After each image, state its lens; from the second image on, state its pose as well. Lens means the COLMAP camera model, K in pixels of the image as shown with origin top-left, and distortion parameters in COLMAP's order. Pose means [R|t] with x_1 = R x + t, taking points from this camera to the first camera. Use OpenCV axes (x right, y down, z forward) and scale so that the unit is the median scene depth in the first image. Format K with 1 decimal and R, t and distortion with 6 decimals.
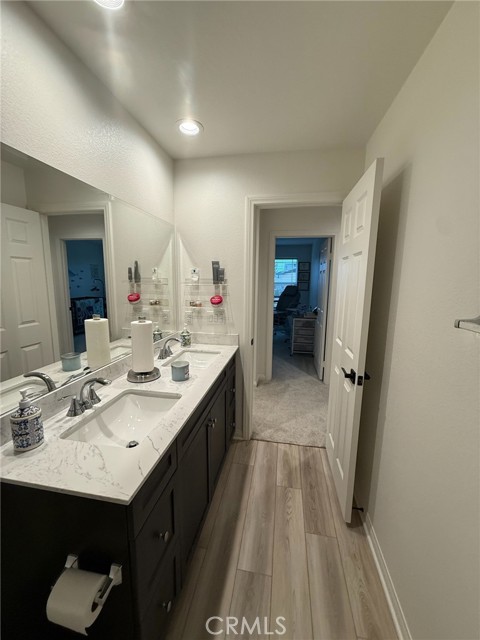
lens RADIAL K [[253.3, 0, 238.8], [0, 253.3, 319.3], [0, 0, 1]] dist [-0.008492, 0.000450]
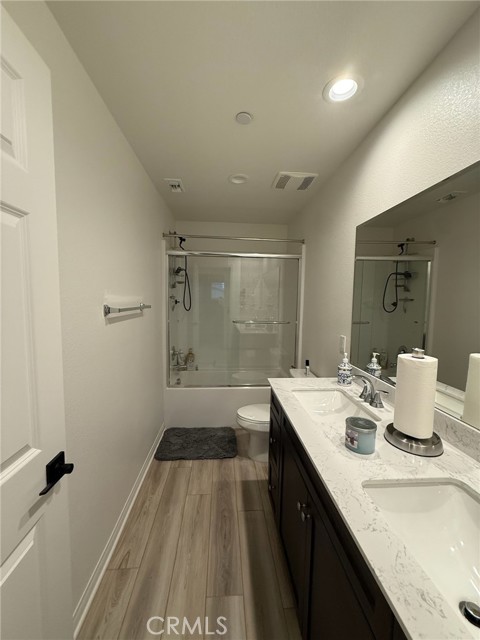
lens RADIAL K [[253.3, 0, 240.1], [0, 253.3, 318.6], [0, 0, 1]] dist [-0.008492, 0.000450]
pose [[-0.968353, -0.007927, -0.249457, 0.267520], [-0.065324, 0.972703, 0.222668, -0.241048], [0.240883, 0.231917, -0.942438, 1.780304]]
